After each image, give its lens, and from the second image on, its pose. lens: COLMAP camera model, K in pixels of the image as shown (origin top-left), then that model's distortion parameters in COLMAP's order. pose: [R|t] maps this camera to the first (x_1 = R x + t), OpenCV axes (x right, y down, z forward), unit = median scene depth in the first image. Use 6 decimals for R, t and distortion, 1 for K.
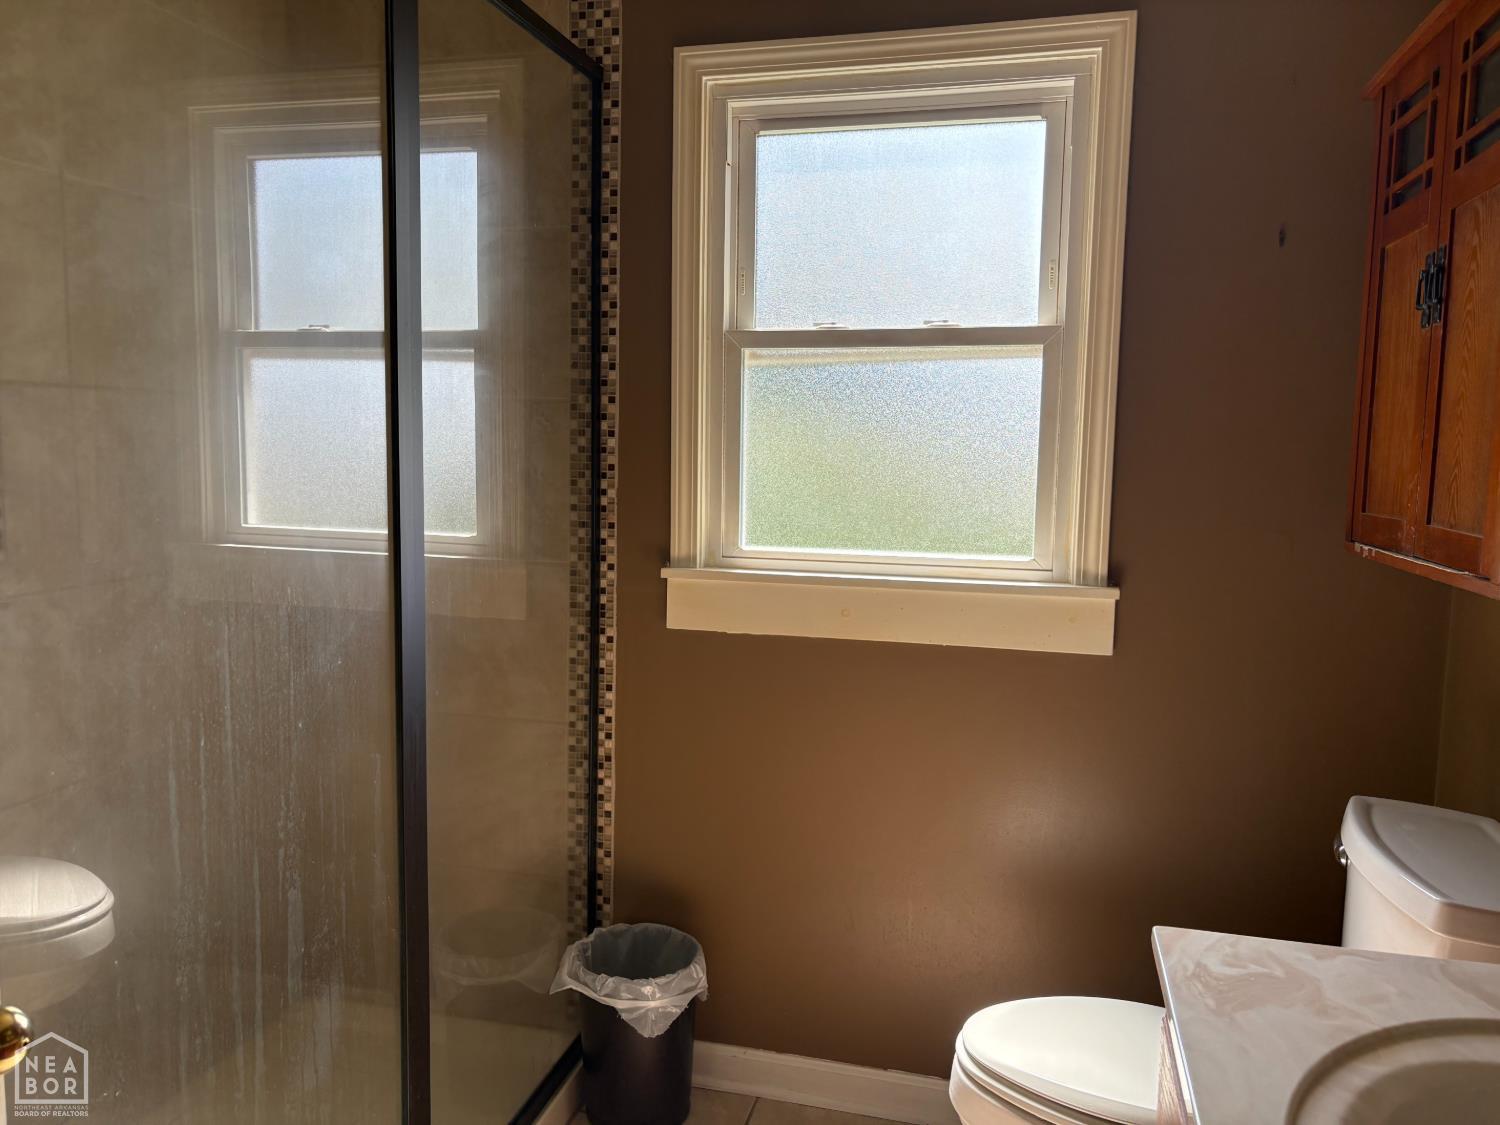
lens RADIAL K [[1146.1, 0, 750.0], [0, 1146.1, 562.5], [0, 0, 1]] dist [0.056594, -0.061544]
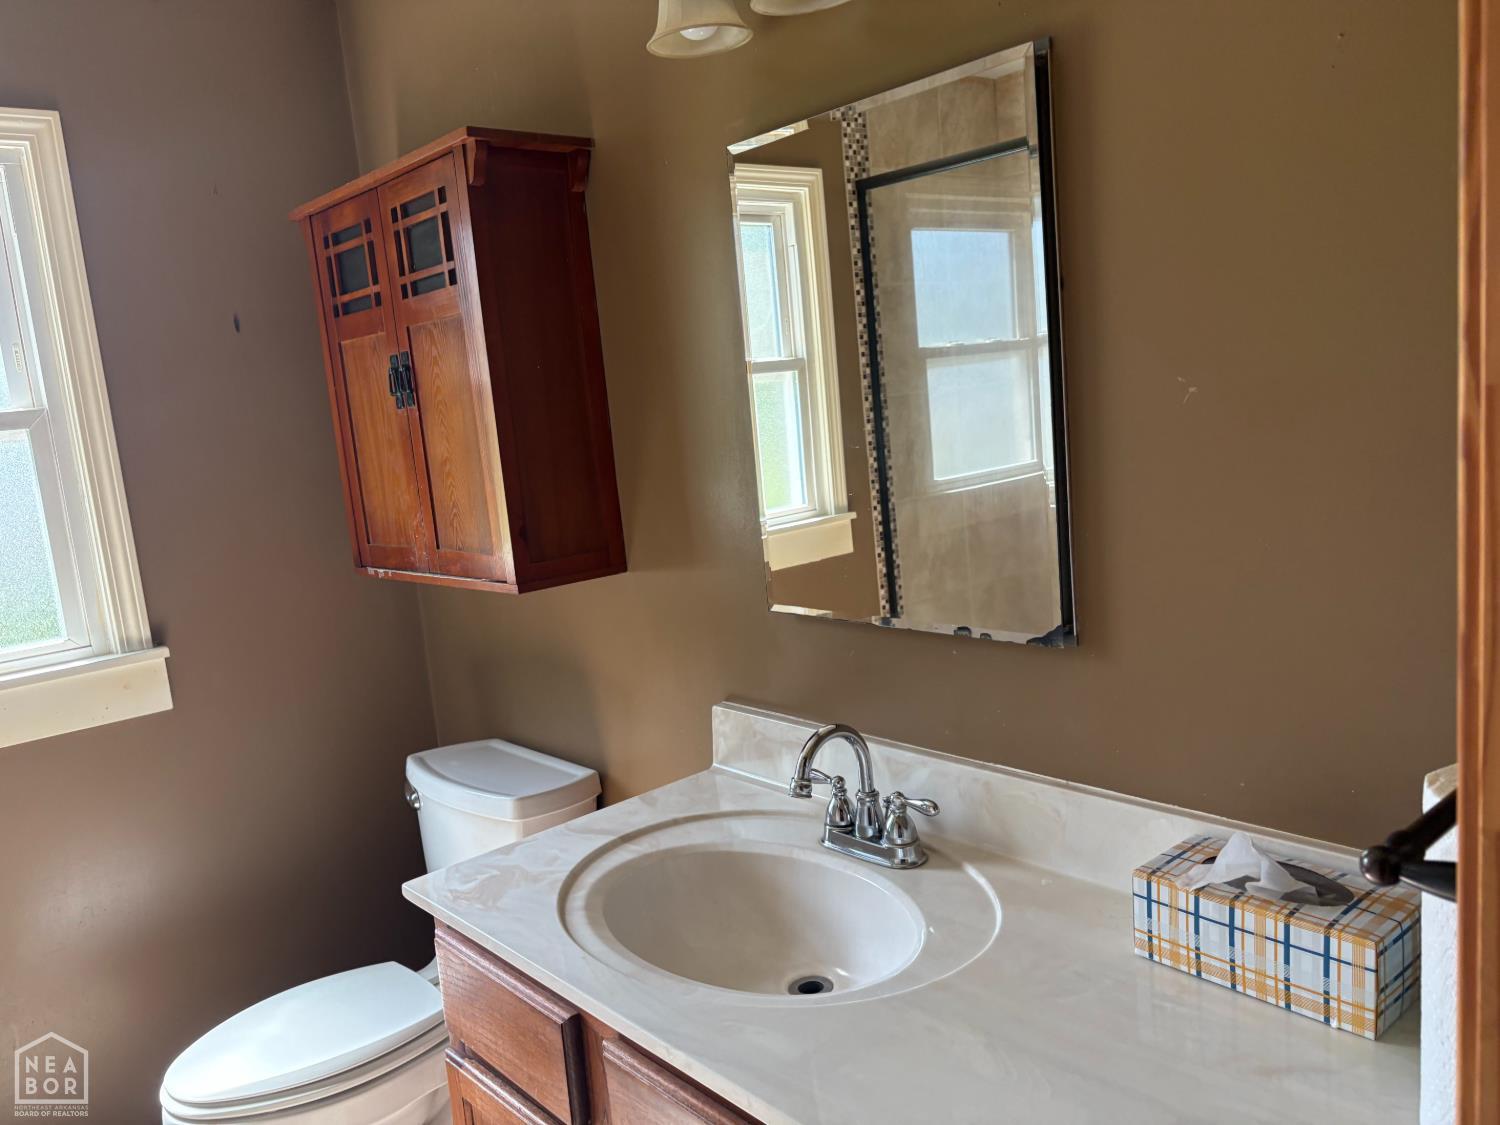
lens RADIAL K [[1146.1, 0, 750.0], [0, 1146.1, 562.5], [0, 0, 1]] dist [0.056594, -0.061544]
pose [[0.552764, -0.185808, 0.812359, -0.306824], [0.184950, 0.977868, 0.097816, -0.074644], [-0.812555, 0.096177, 0.574895, -0.096448]]
